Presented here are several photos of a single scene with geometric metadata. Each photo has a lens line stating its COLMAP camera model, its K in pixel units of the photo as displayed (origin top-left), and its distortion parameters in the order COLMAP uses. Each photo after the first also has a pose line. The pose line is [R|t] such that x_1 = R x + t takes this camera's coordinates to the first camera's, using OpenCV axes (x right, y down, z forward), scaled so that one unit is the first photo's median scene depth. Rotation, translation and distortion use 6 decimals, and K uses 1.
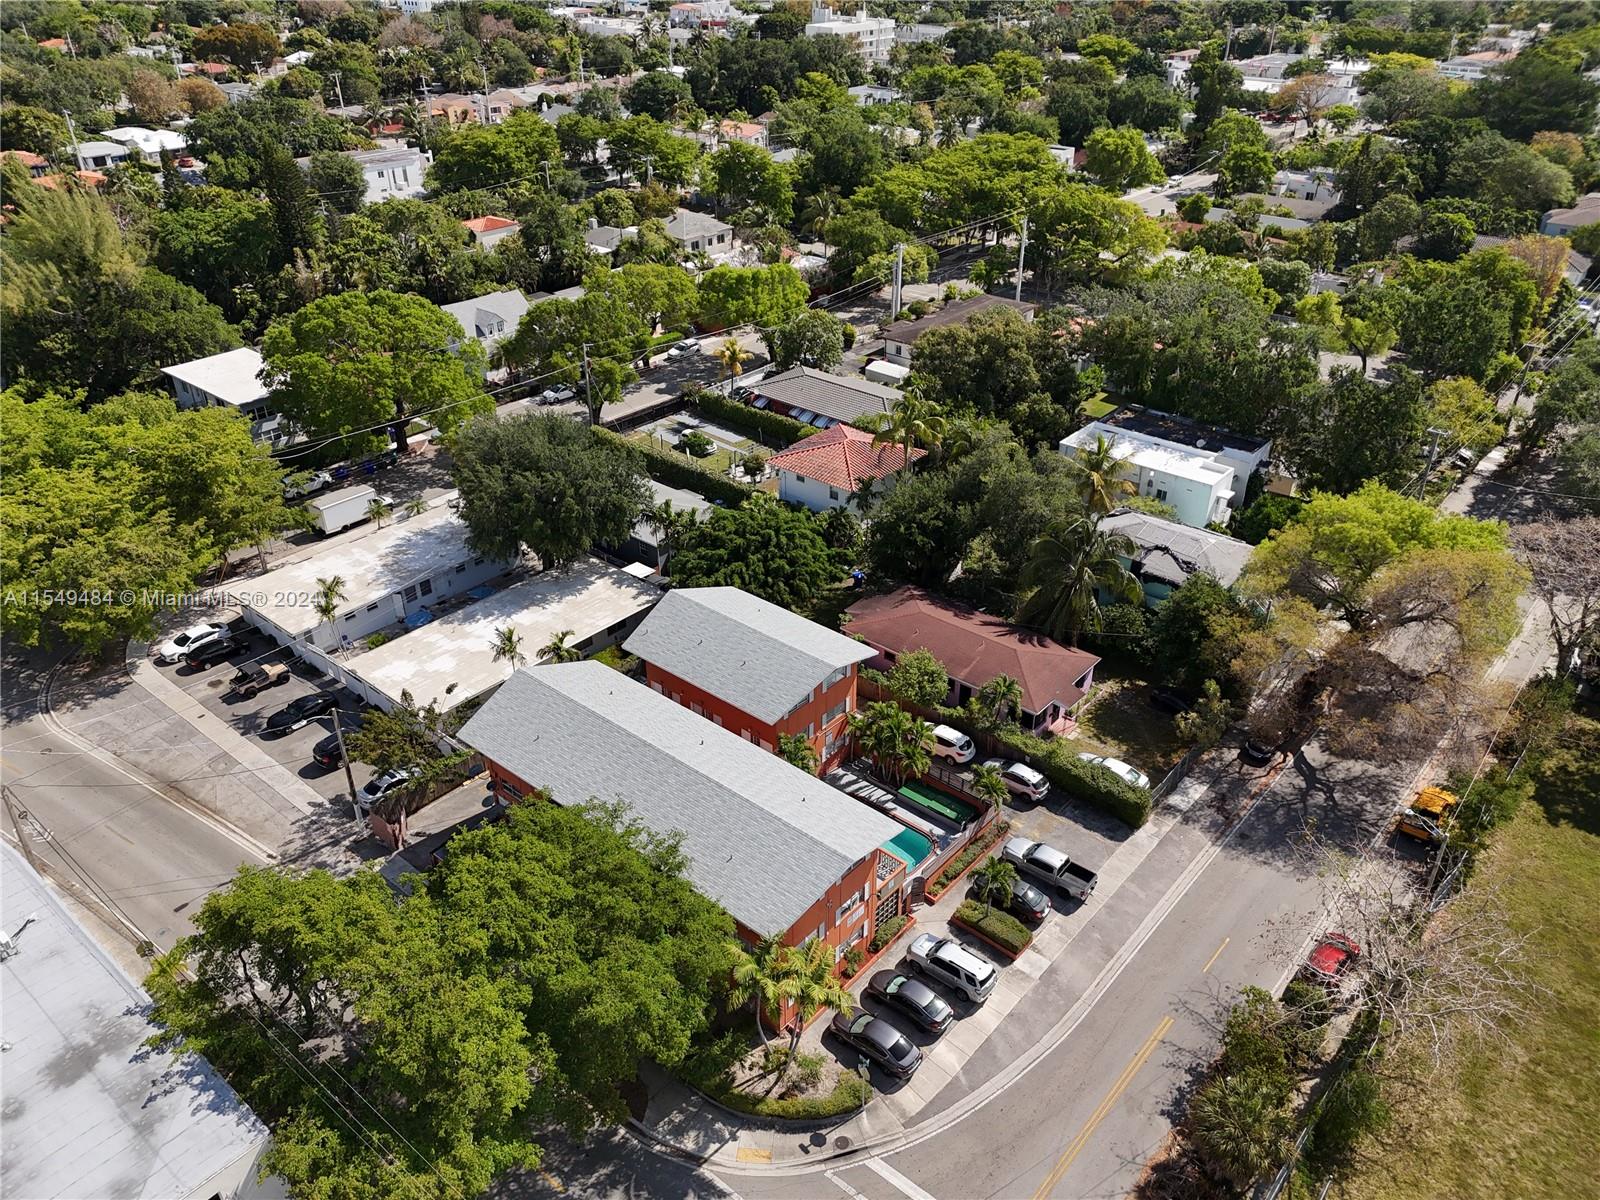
lens RADIAL K [[1195.6, 0, 800.0], [0, 1195.6, 600.0], [0, 0, 1]] dist [0.070208, -0.046668]
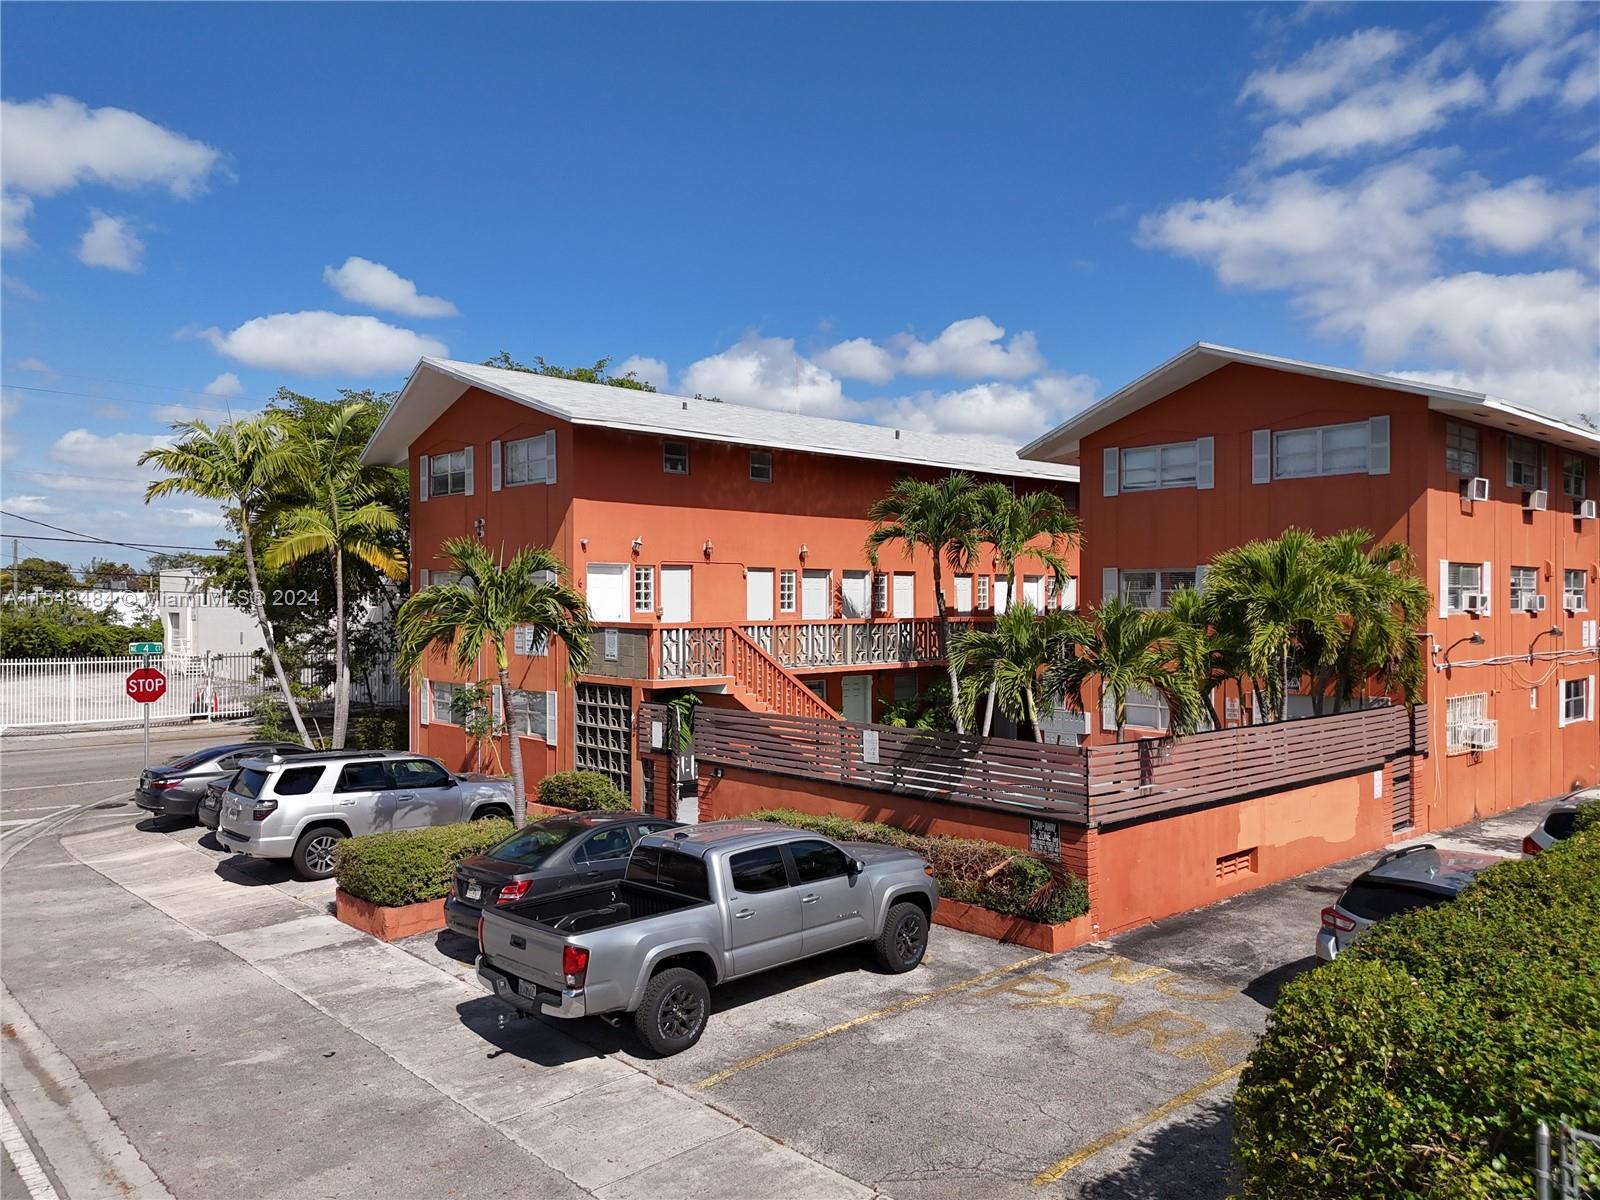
lens RADIAL K [[1149.7, 0, 800.0], [0, 1149.7, 600.0], [0, 0, 1]] dist [0.028332, -0.001006]
pose [[-0.116750, -0.002528, -0.993158, 0.407952], [-0.502668, 0.862605, 0.056895, 0.173225], [0.856559, 0.505872, -0.101980, 1.059192]]
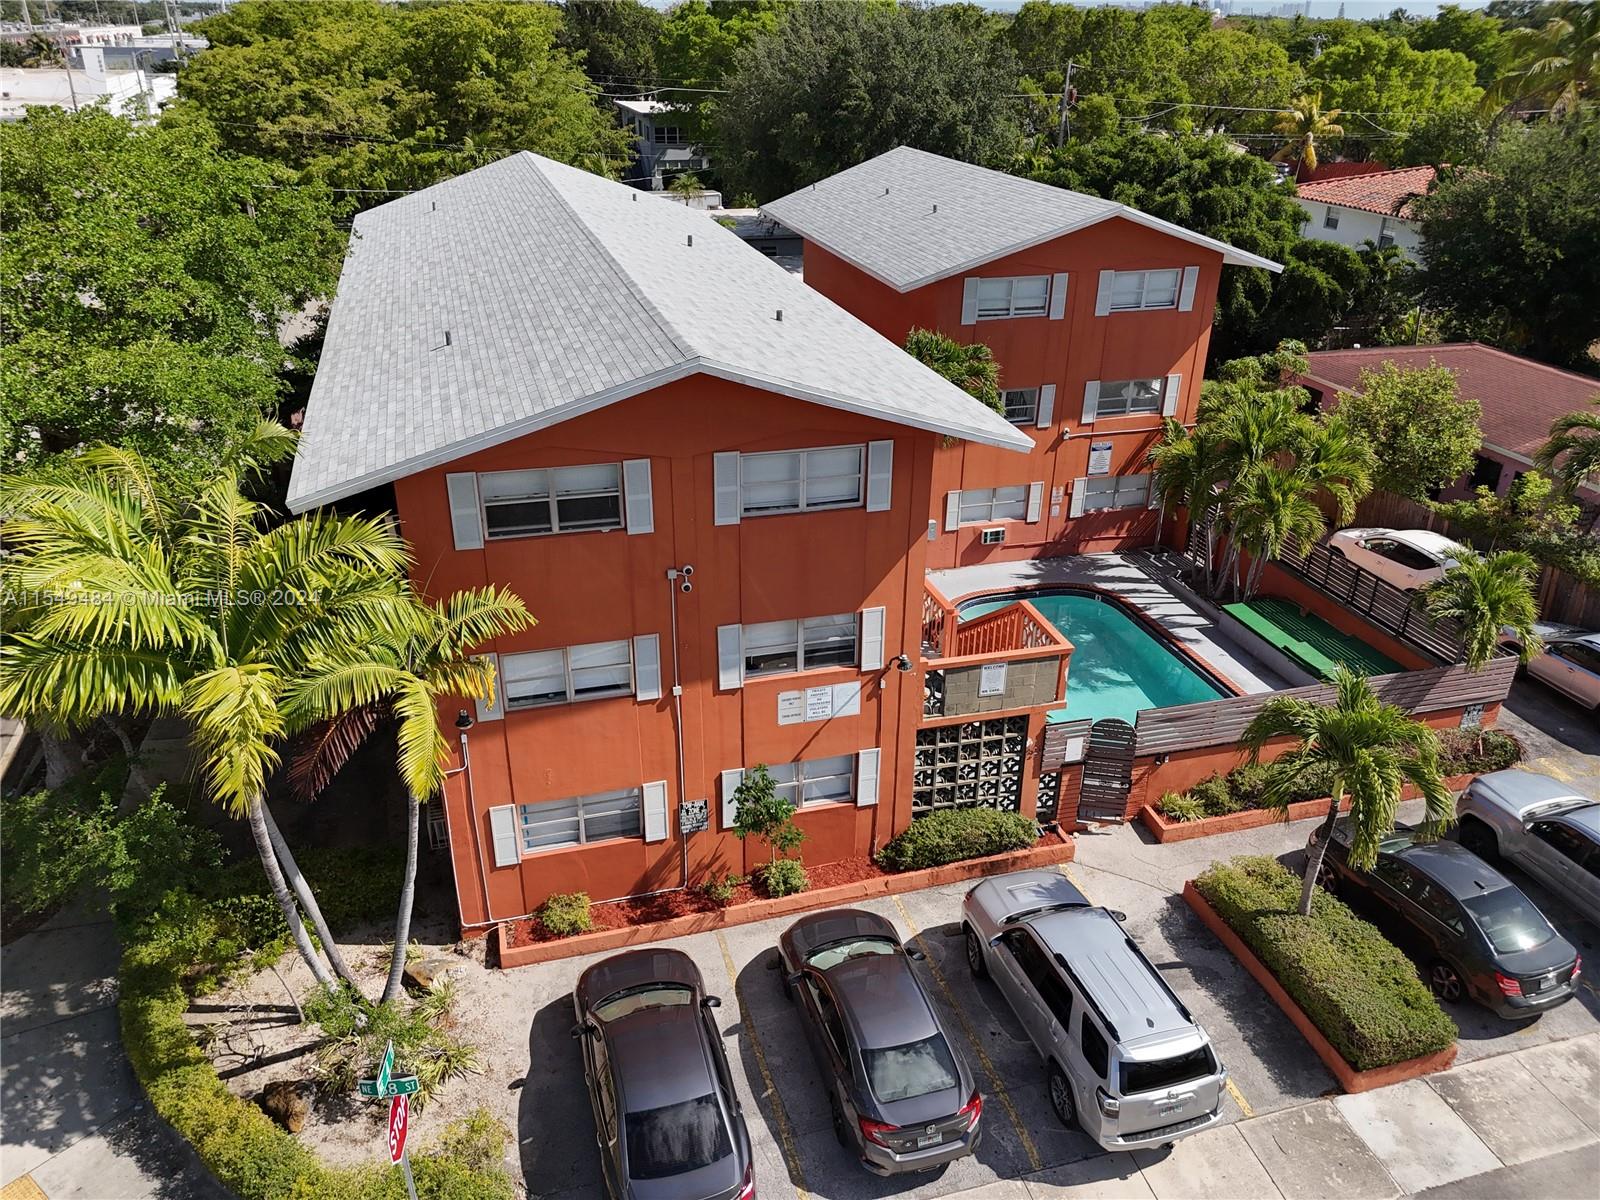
lens RADIAL K [[1189.9, 0, 800.0], [0, 1189.9, 600.0], [0, 0, 1]] dist [0.071841, -0.067823]
pose [[0.837690, 0.249084, -0.486037, 0.177014], [-0.291536, 0.956481, -0.012290, 0.230985], [0.461824, 0.151992, 0.873852, 0.688600]]
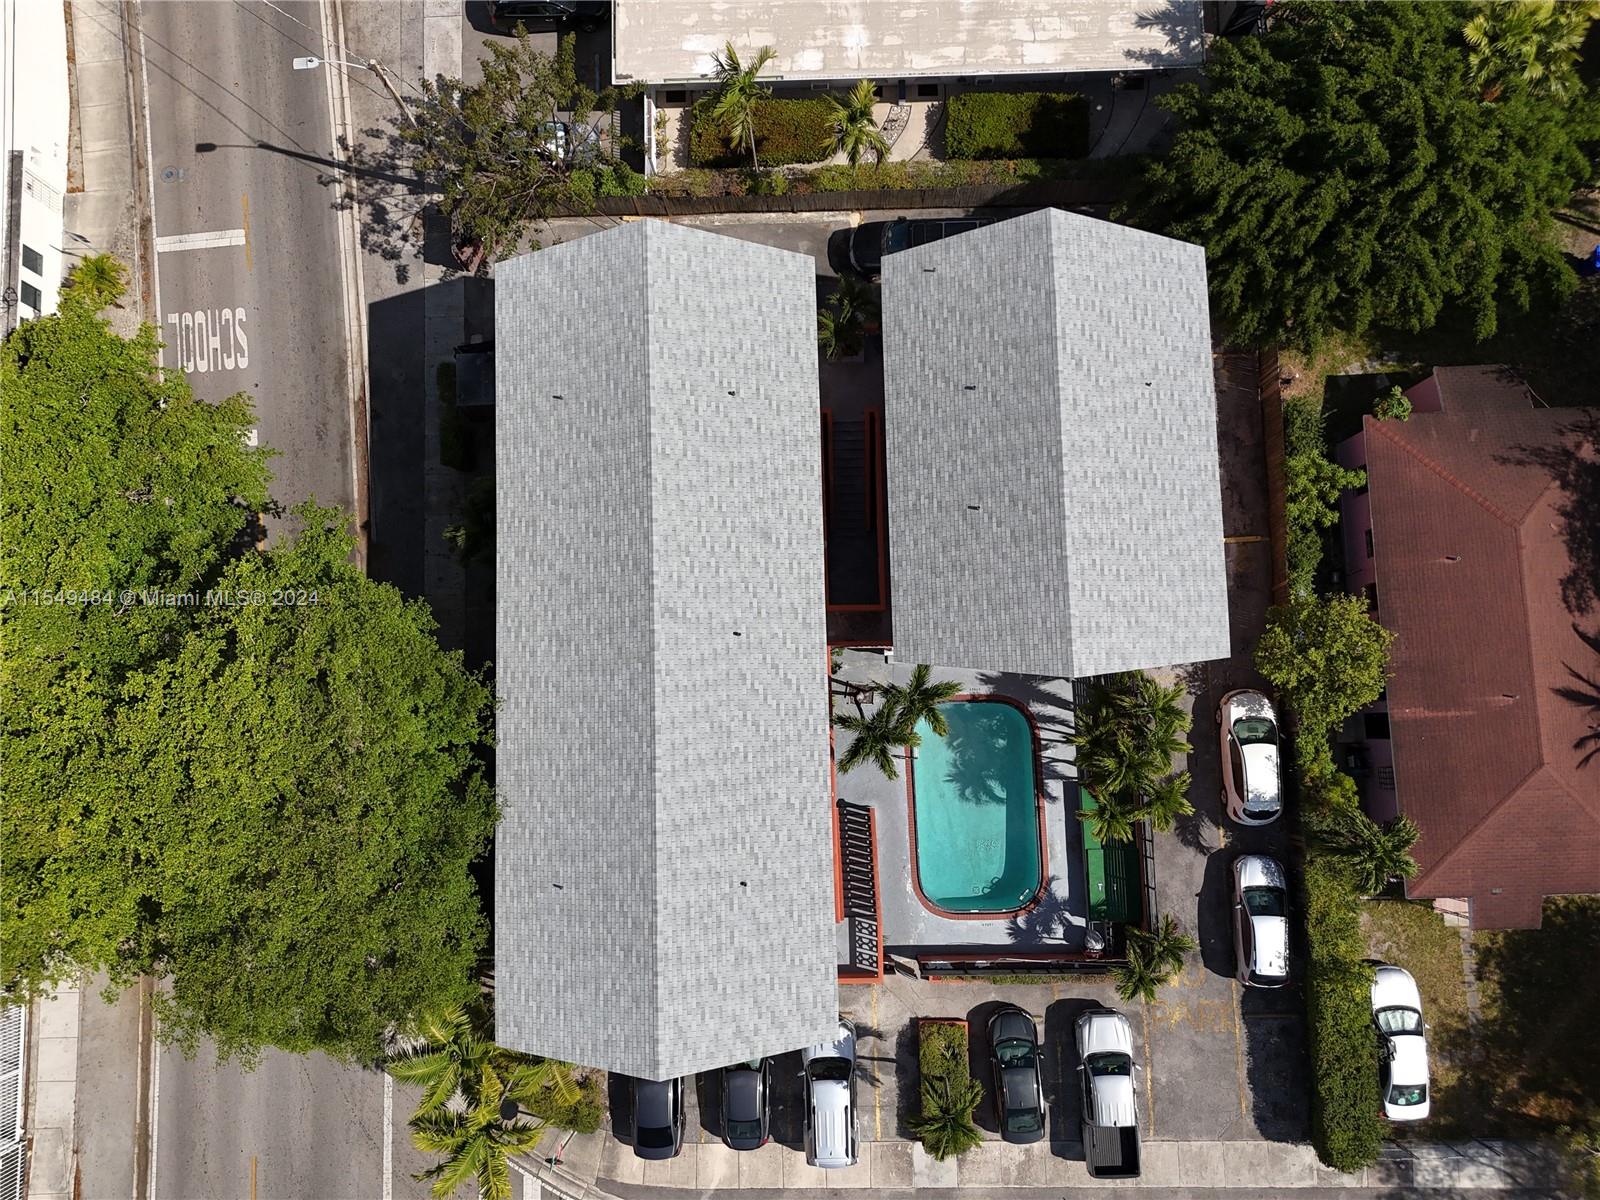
lens RADIAL K [[1149.7, 0, 800.0], [0, 1149.7, 600.0], [0, 0, 1]] dist [0.028332, -0.001006]
pose [[0.668116, 0.738720, -0.088961, -0.029151], [-0.374225, 0.436959, 0.817938, -0.321732], [0.643099, -0.513187, 0.568387, 0.736308]]
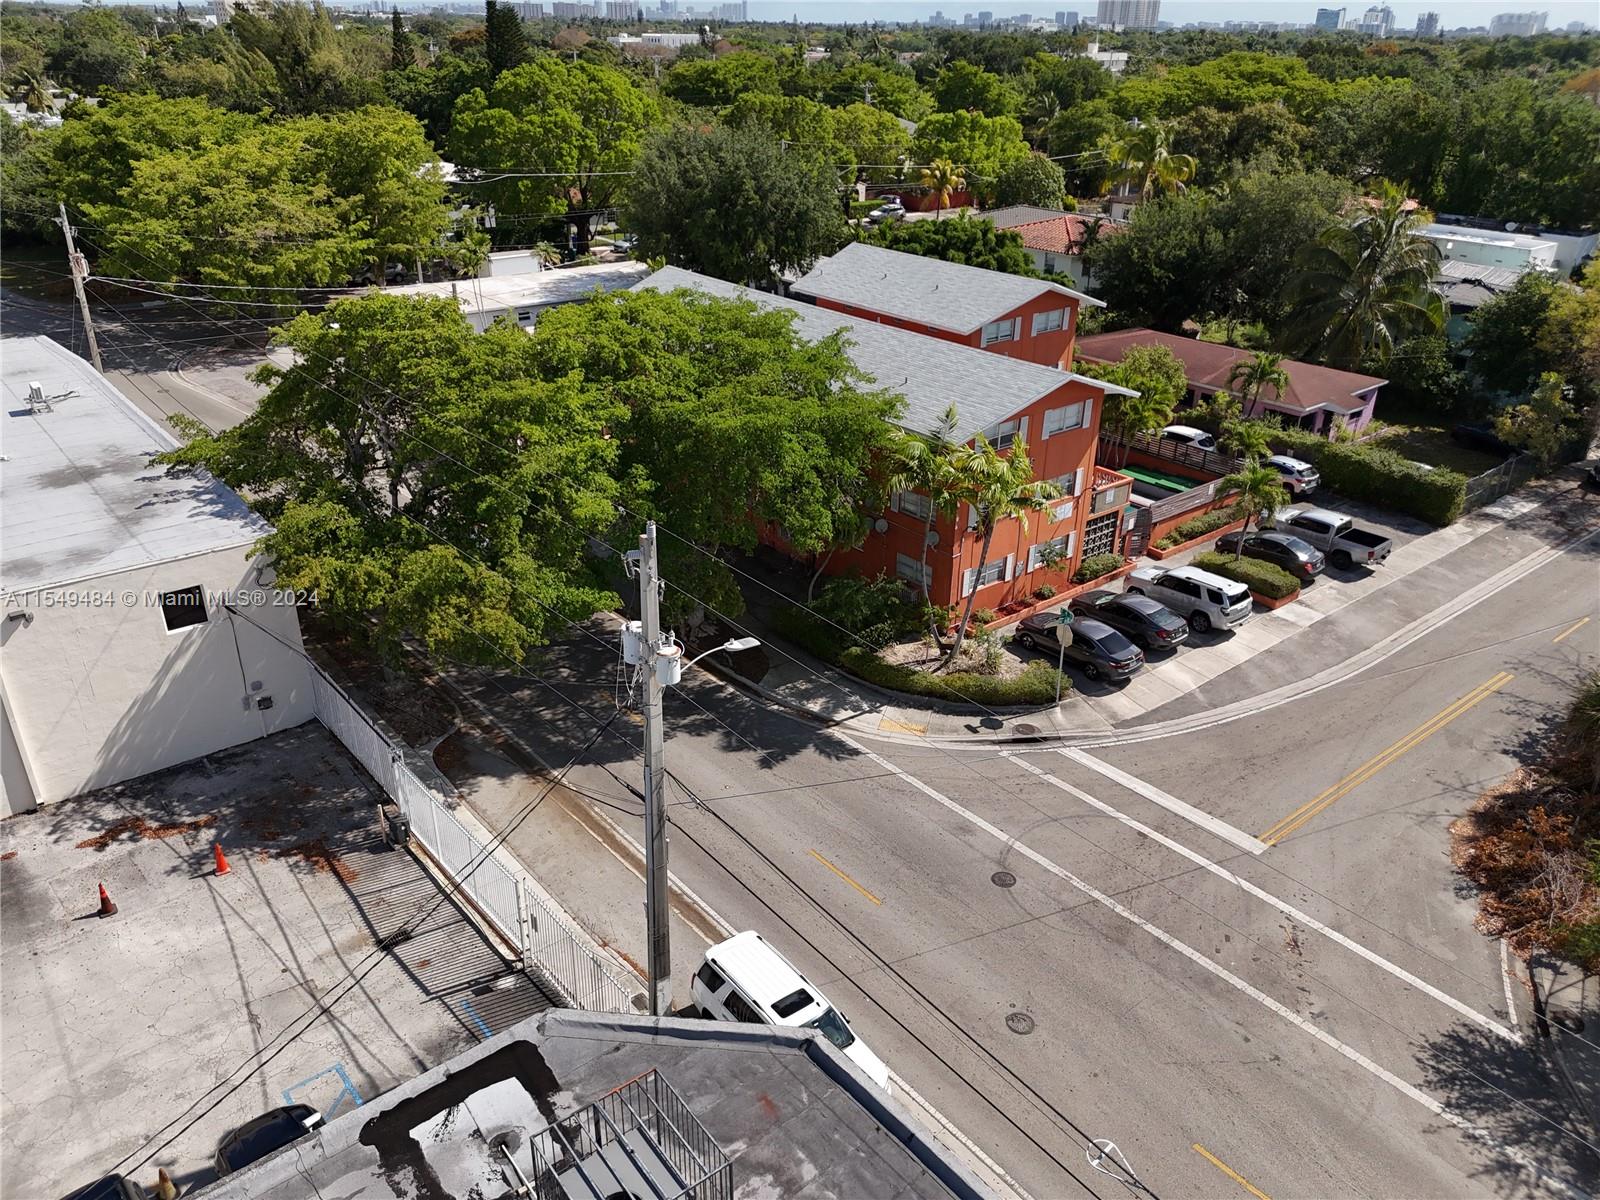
lens RADIAL K [[1189.9, 0, 800.0], [0, 1189.9, 600.0], [0, 0, 1]] dist [0.071841, -0.067823]
pose [[0.985082, 0.088988, -0.147288, 0.000351], [-0.101637, 0.991543, -0.080695, 0.375828], [0.138861, 0.094461, 0.985796, 0.230527]]
